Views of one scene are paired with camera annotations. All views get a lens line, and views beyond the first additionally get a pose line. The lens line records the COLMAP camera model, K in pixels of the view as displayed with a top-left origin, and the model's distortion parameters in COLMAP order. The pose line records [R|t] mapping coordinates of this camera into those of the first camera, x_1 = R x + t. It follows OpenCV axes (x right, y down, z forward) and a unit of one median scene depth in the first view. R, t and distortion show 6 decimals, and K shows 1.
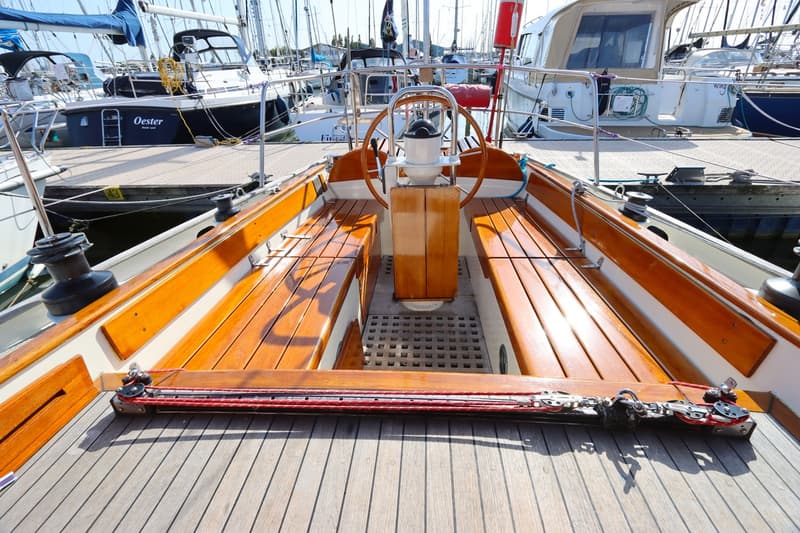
lens RADIAL K [[367.1, 0, 398.4], [0, 367.1, 263.6], [0, 0, 1]] dist [-0.009709, -0.000614]
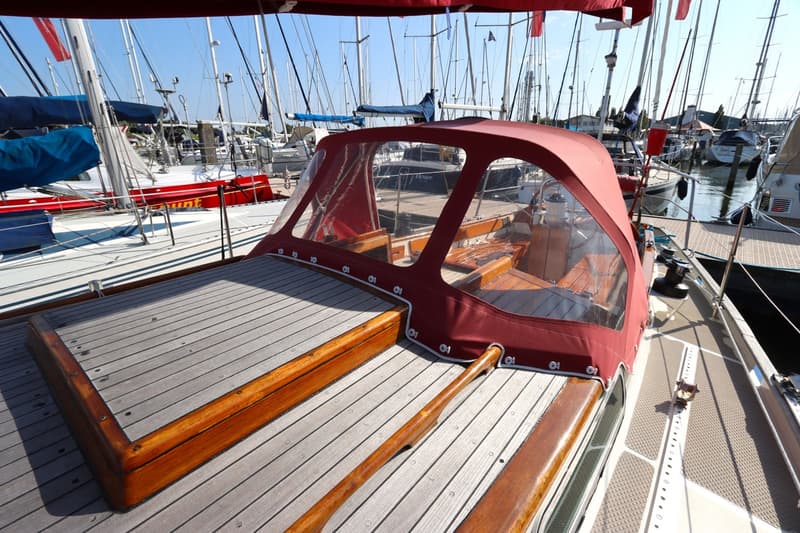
lens RADIAL K [[367.1, 0, 398.4], [0, 367.1, 263.6], [0, 0, 1]] dist [-0.009709, -0.000614]
pose [[0.815461, 0.210112, -0.539330, 0.240988], [-0.291564, 0.954047, -0.069164, 0.172150], [0.500014, 0.213650, 0.839249, -0.486408]]
